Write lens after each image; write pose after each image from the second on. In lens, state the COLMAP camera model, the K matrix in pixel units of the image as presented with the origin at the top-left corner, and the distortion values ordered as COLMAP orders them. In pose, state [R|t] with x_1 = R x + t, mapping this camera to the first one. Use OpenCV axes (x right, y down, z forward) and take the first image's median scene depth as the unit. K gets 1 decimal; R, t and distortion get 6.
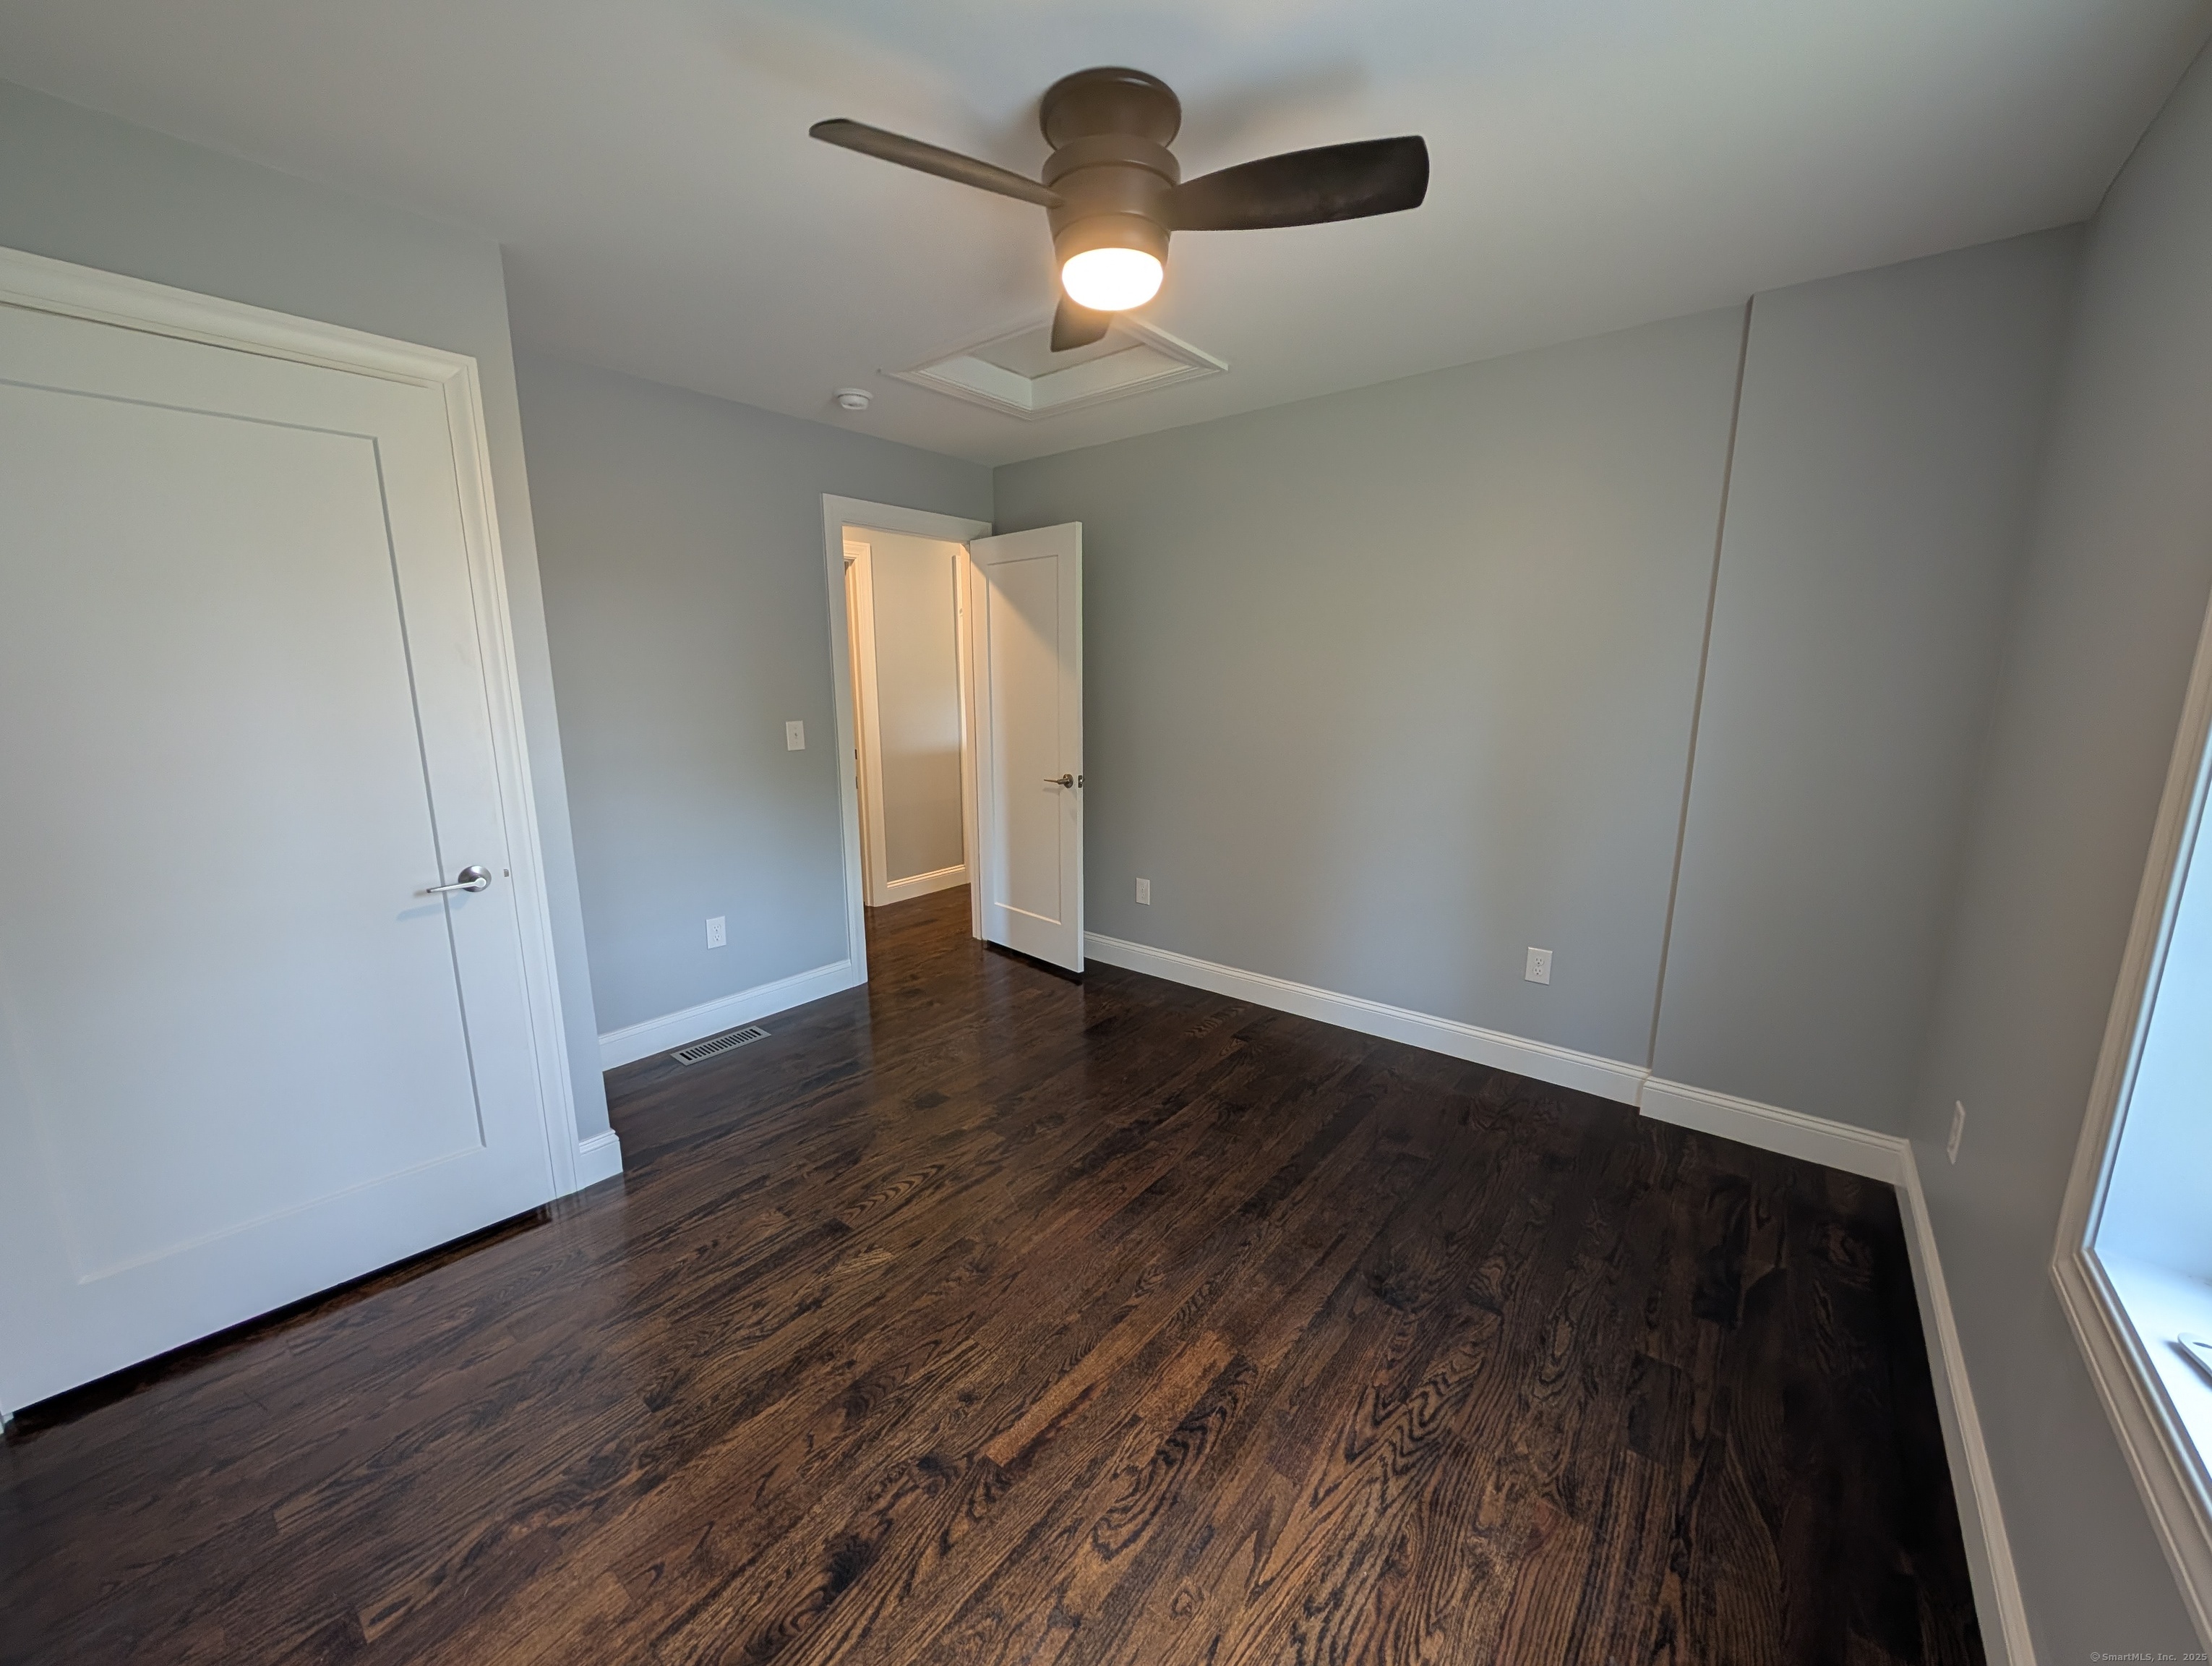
lens RADIAL K [[842.6, 0, 1104.5], [0, 842.6, 843.9], [0, 0, 1]] dist [0.002908, 0.000599]
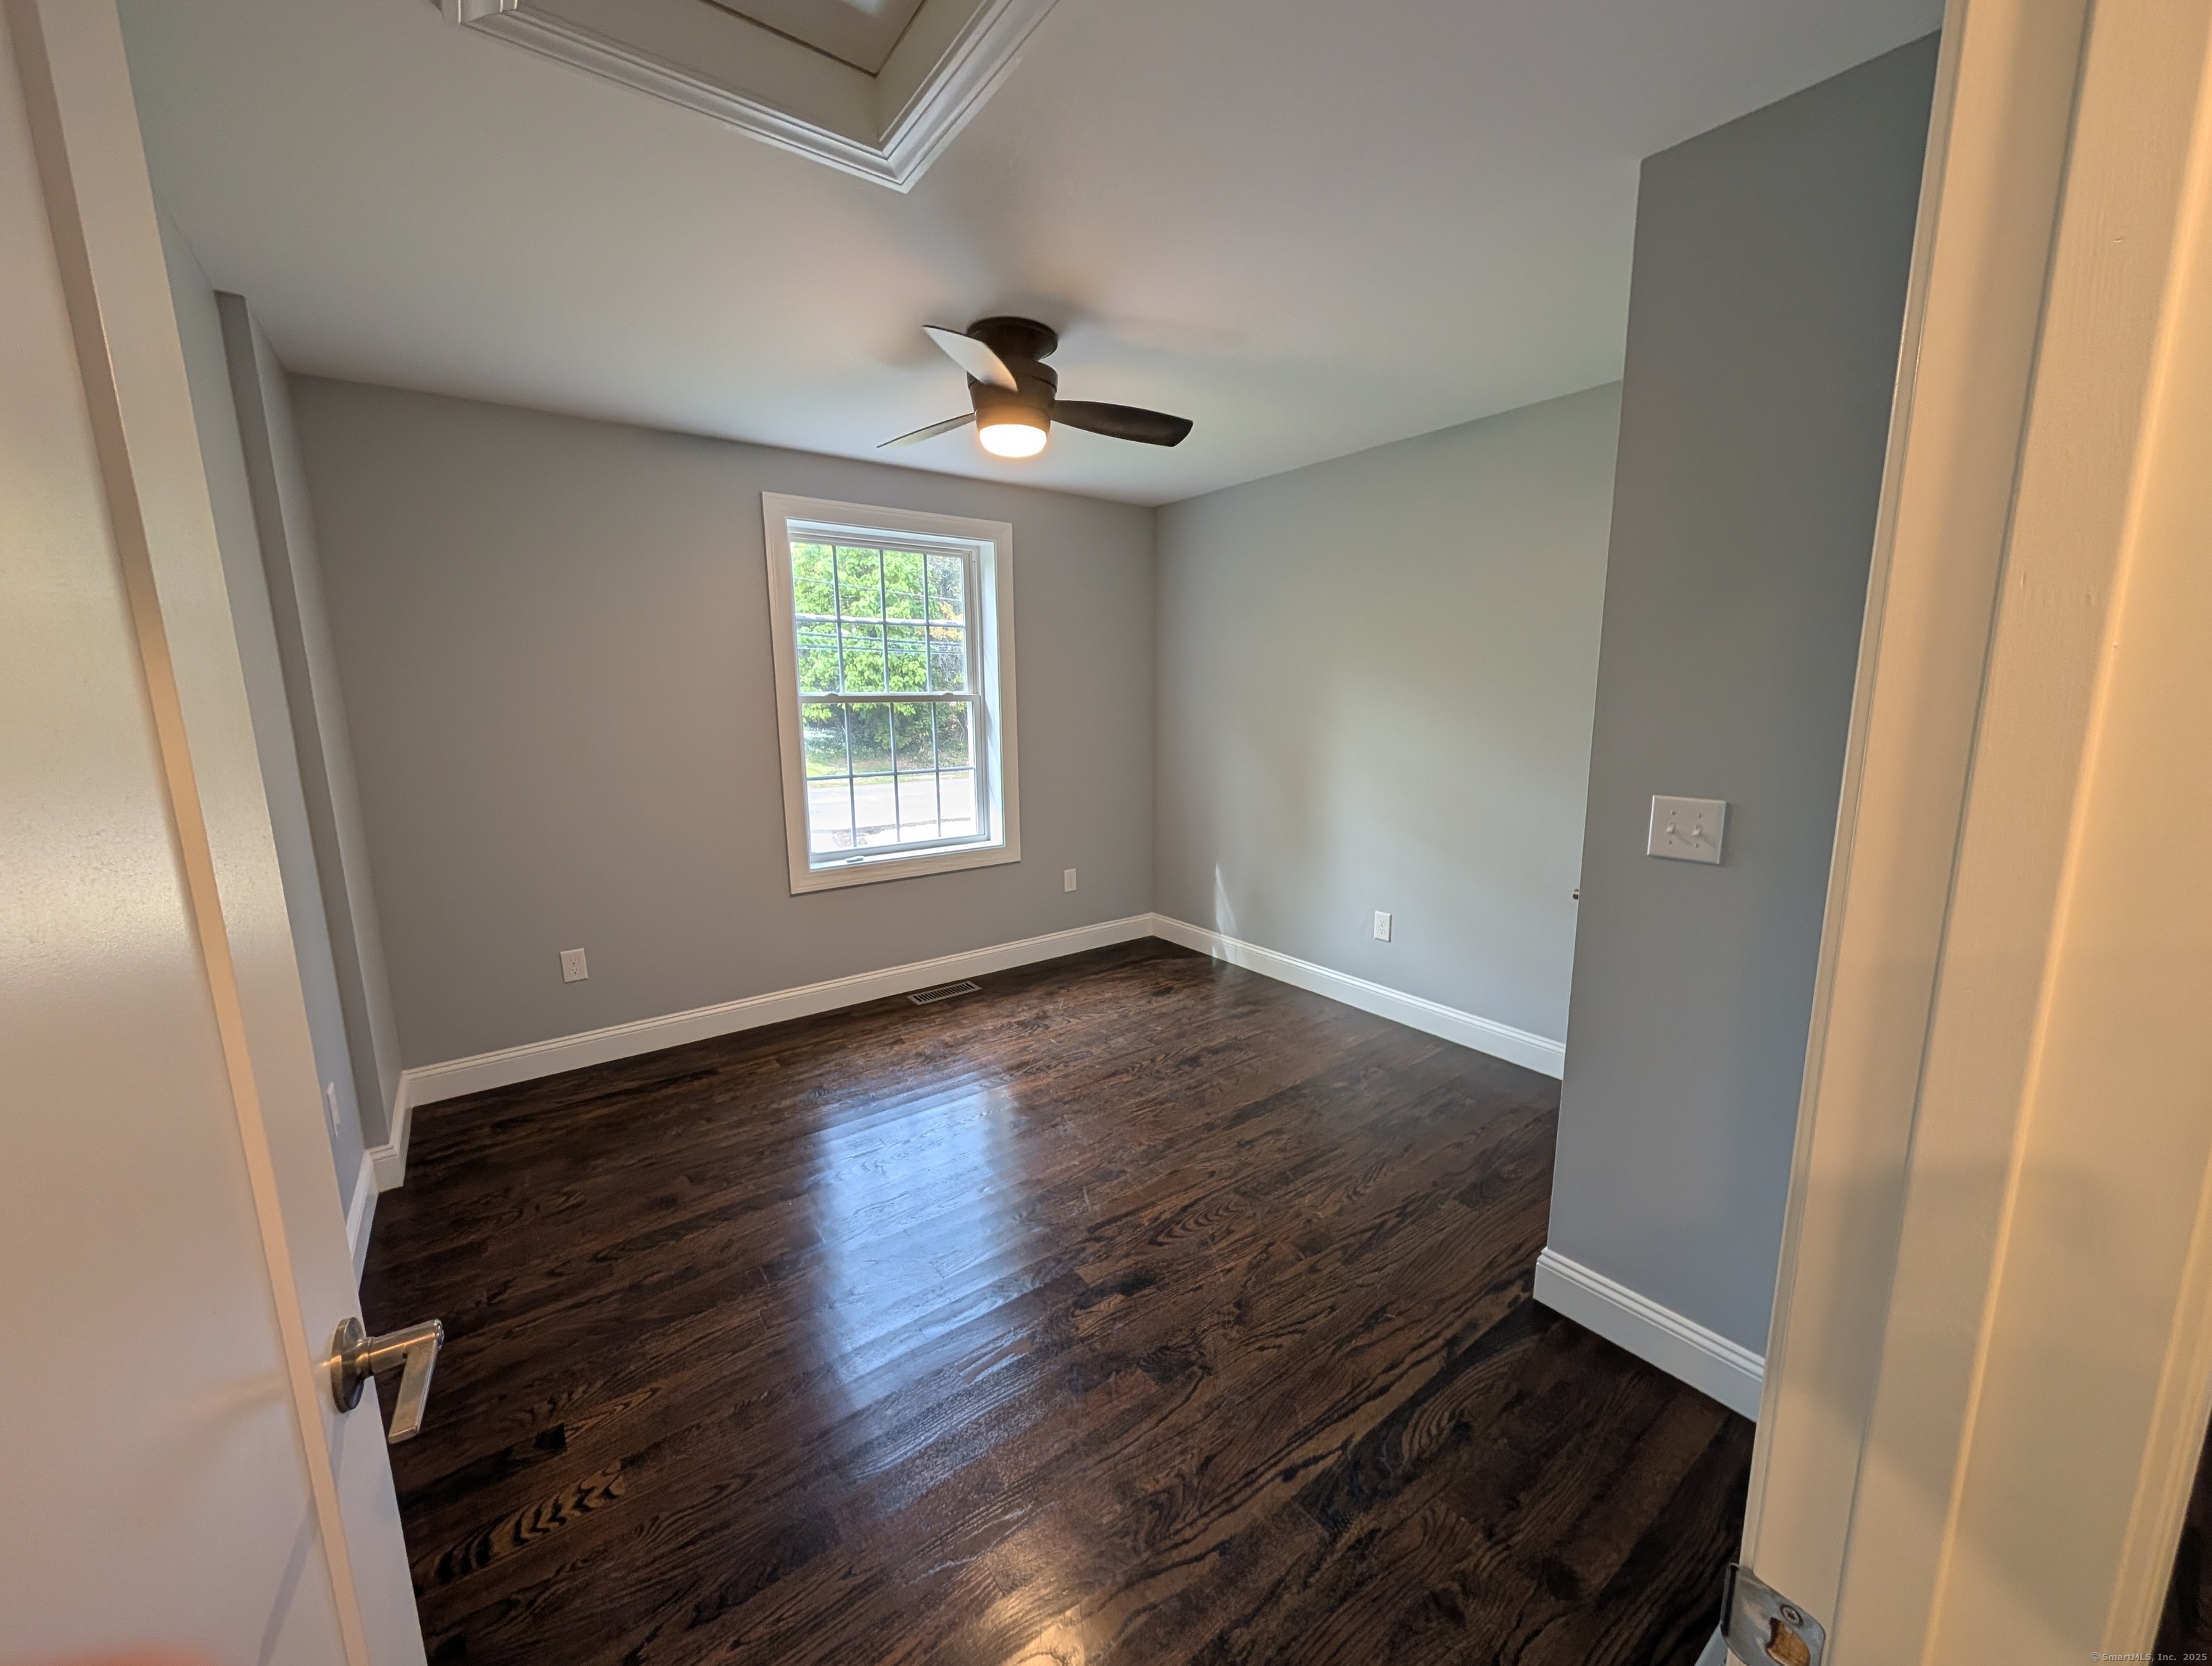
lens RADIAL K [[842.6, 0, 1105.7], [0, 842.6, 832.5], [0, 0, 1]] dist [0.002908, 0.000599]
pose [[-0.968514, -0.032171, 0.246873, -0.398334], [0.059152, 0.933483, 0.353710, -0.392253], [-0.241831, 0.357176, -0.902188, 1.877669]]
